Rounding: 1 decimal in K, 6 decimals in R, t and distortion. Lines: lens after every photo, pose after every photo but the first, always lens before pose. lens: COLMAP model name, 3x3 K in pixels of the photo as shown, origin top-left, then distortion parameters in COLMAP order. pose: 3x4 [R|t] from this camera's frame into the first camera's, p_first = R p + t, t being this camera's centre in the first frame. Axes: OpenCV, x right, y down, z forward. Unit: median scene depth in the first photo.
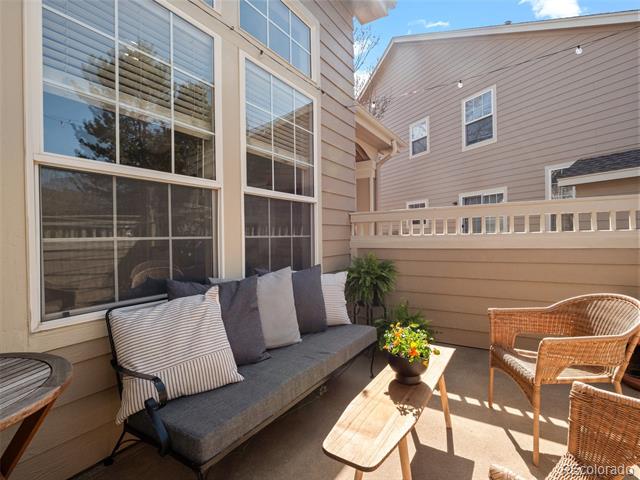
lens RADIAL K [[312.9, 0, 320.2], [0, 312.9, 230.6], [0, 0, 1]] dist [-0.002427, -0.000549]
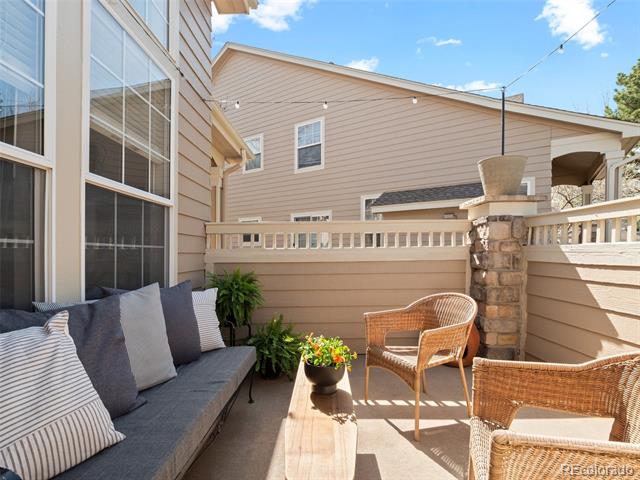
lens RADIAL K [[329.4, 0, 319.8], [0, 329.4, 248.5], [0, 0, 1]] dist [-0.001845, -0.000683]
pose [[0.851704, 0.021411, 0.523585, -0.157899], [-0.018764, 0.999770, -0.010362, 0.026562], [-0.523687, -0.000999, 0.851910, 0.076498]]
